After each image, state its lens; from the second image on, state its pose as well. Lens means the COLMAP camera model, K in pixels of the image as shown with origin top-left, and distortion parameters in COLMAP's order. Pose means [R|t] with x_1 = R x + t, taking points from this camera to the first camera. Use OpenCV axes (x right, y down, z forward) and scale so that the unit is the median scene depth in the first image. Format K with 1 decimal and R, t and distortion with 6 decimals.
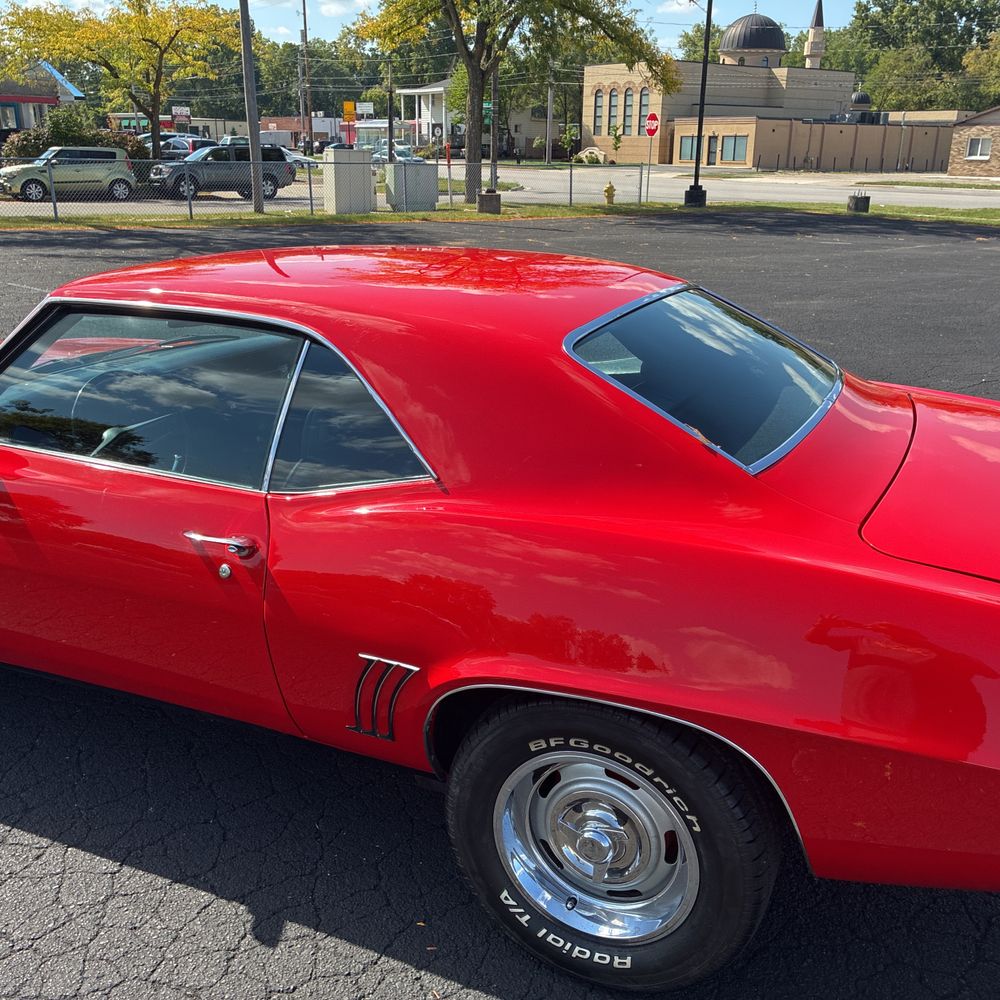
lens RADIAL K [[1013.5, 0, 495.9], [0, 1013.5, 503.2], [0, 0, 1]] dist [0.044086, -0.037014]
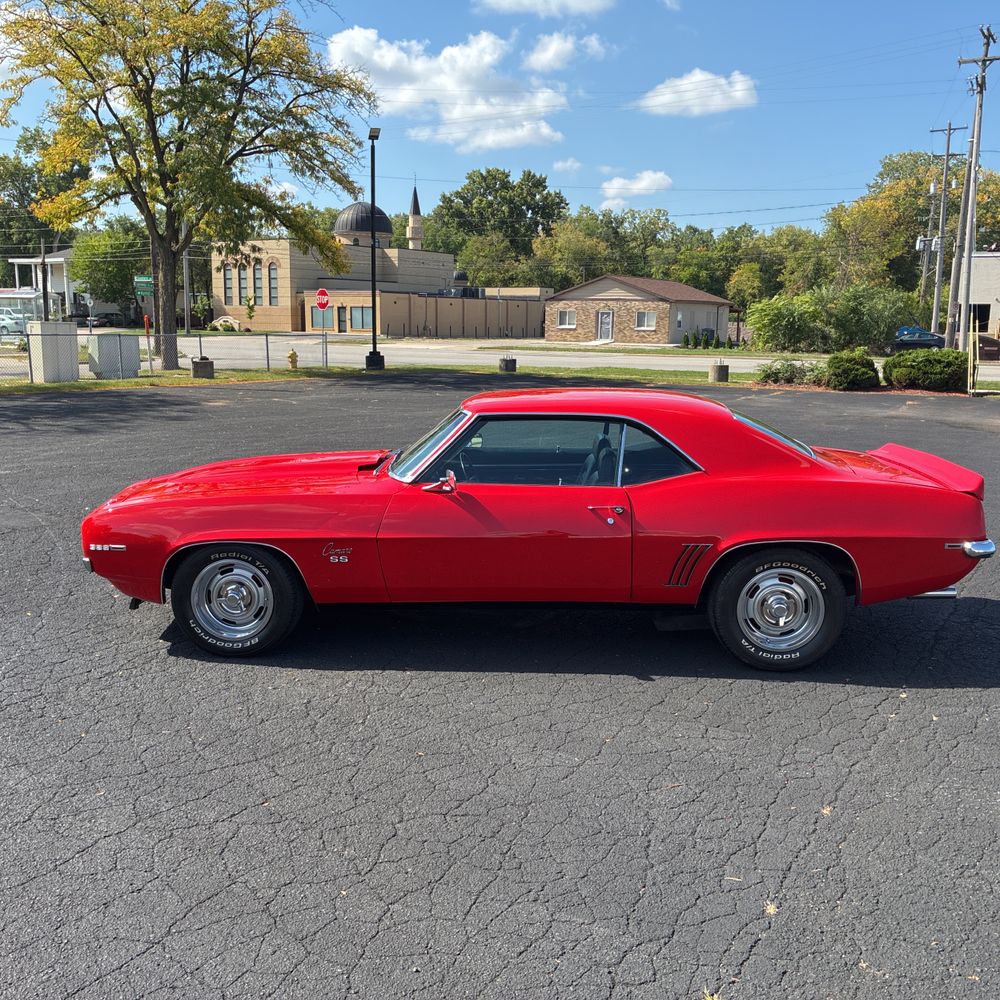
lens RADIAL K [[1039.1, 0, 479.3], [0, 1039.1, 517.7], [0, 0, 1]] dist [0.085245, -0.194698]
pose [[0.932203, -0.071247, 0.354855, -0.087405], [0.121068, 0.985338, -0.120212, 0.019377], [-0.341087, 0.155023, 0.927161, -0.068921]]
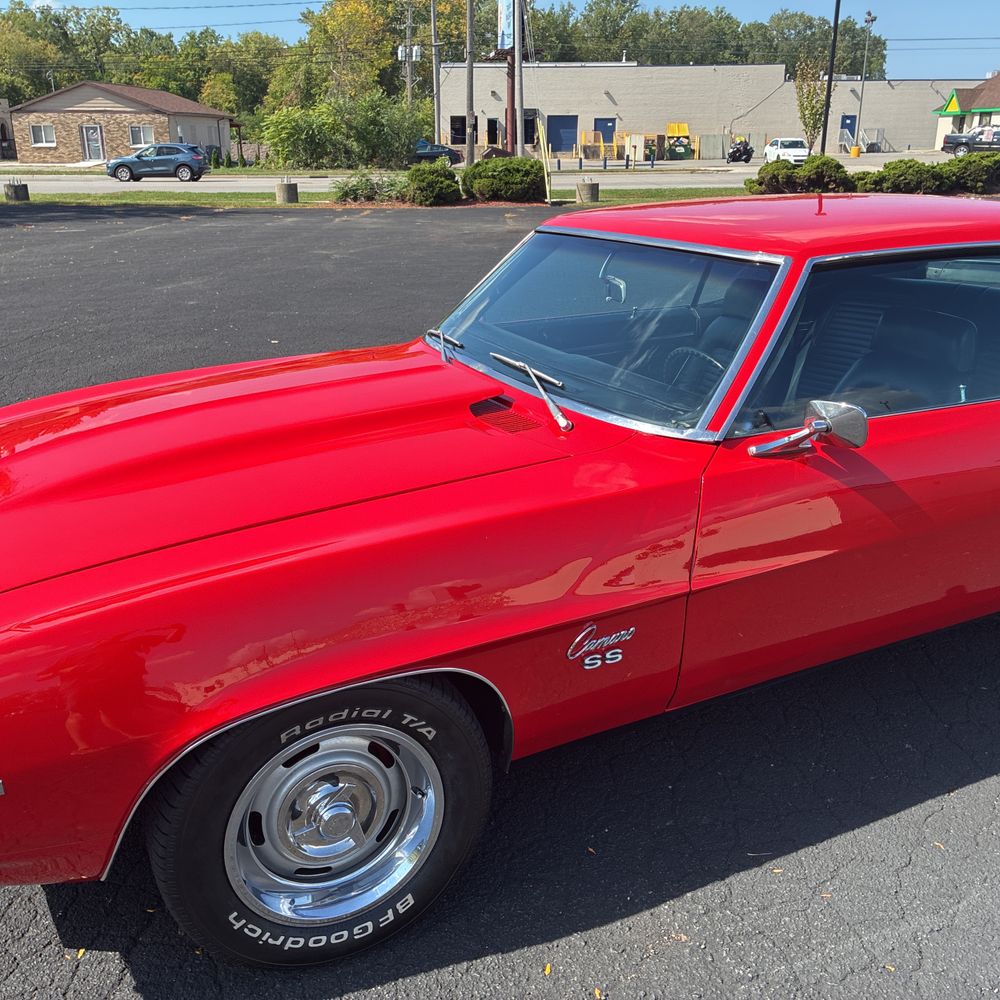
lens RADIAL K [[1026.1, 0, 486.4], [0, 1026.1, 501.7], [0, 0, 1]] dist [0.016855, 0.009442]
pose [[0.636786, -0.274819, 0.720402, -0.098058], [0.271167, 0.954458, 0.124413, -0.013551], [-0.721784, 0.116125, 0.682307, 0.043287]]
